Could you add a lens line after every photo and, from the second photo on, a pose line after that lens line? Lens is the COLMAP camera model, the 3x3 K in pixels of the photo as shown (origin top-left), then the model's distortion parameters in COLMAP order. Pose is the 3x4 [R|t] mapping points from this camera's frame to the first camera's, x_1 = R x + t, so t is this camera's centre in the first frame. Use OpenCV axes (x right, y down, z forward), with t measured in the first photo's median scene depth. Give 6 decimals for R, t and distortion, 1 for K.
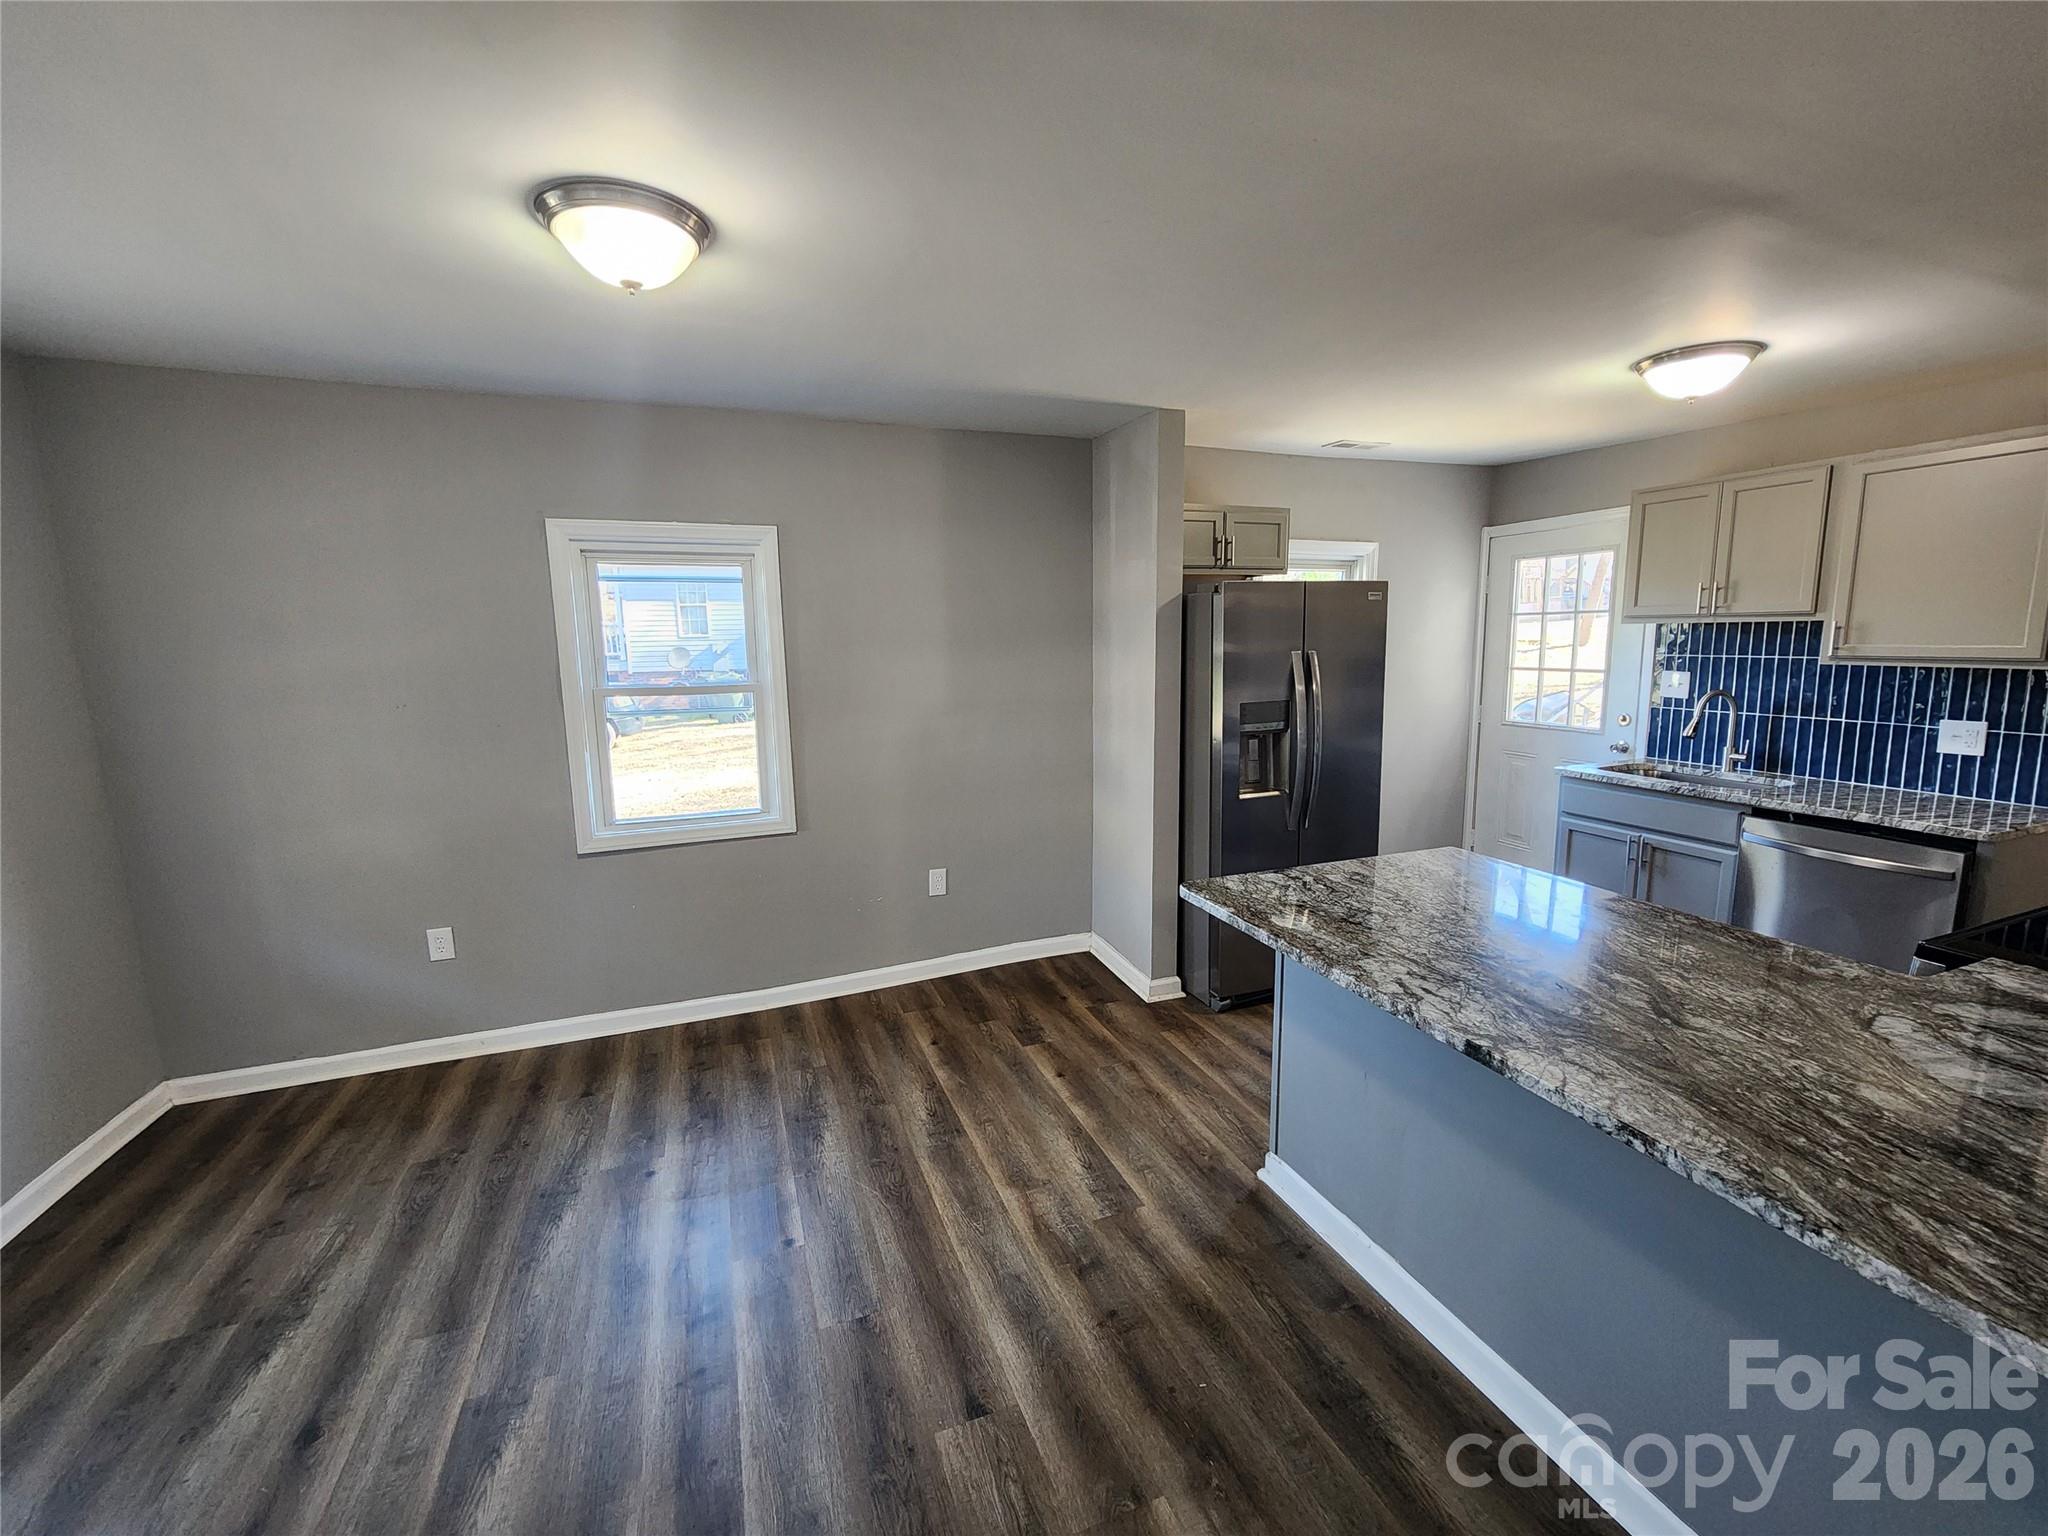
lens RADIAL K [[836.2, 0, 1027.8], [0, 836.2, 759.7], [0, 0, 1]] dist [0.002453, -0.002688]
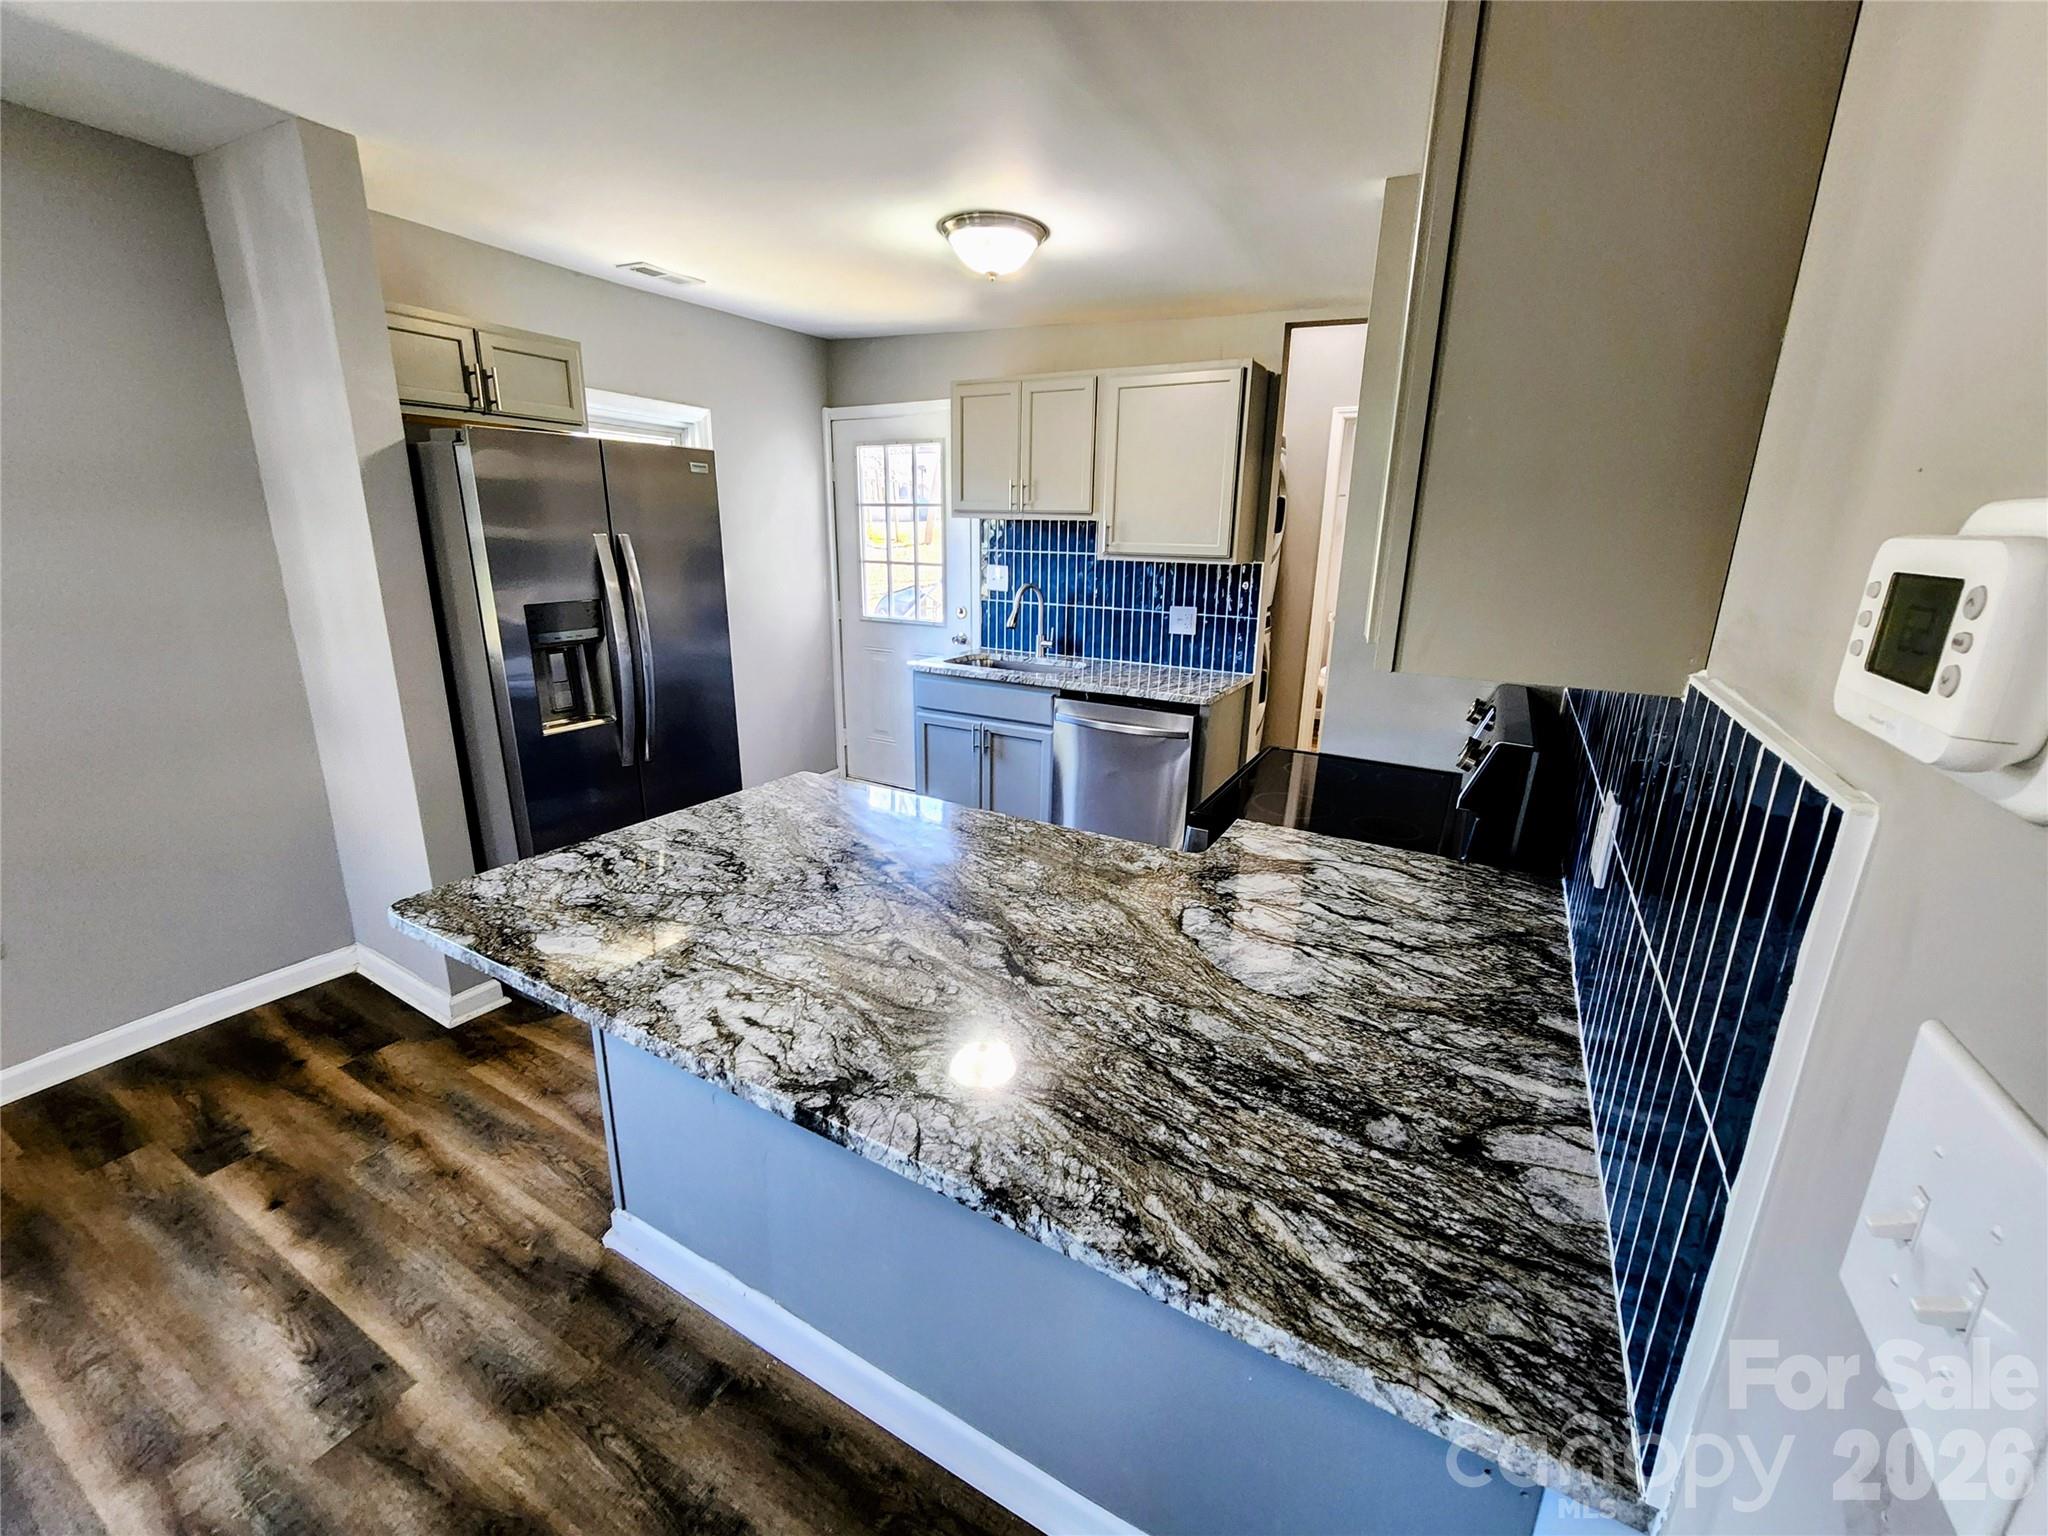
lens RADIAL K [[836.2, 0, 1028.1], [0, 836.2, 764.4], [0, 0, 1]] dist [0.002453, -0.002688]
pose [[0.768555, -0.140738, 0.624112, 0.127208], [0.061301, 0.987216, 0.147130, -0.012083], [-0.636840, -0.074819, 0.767357, 0.169470]]
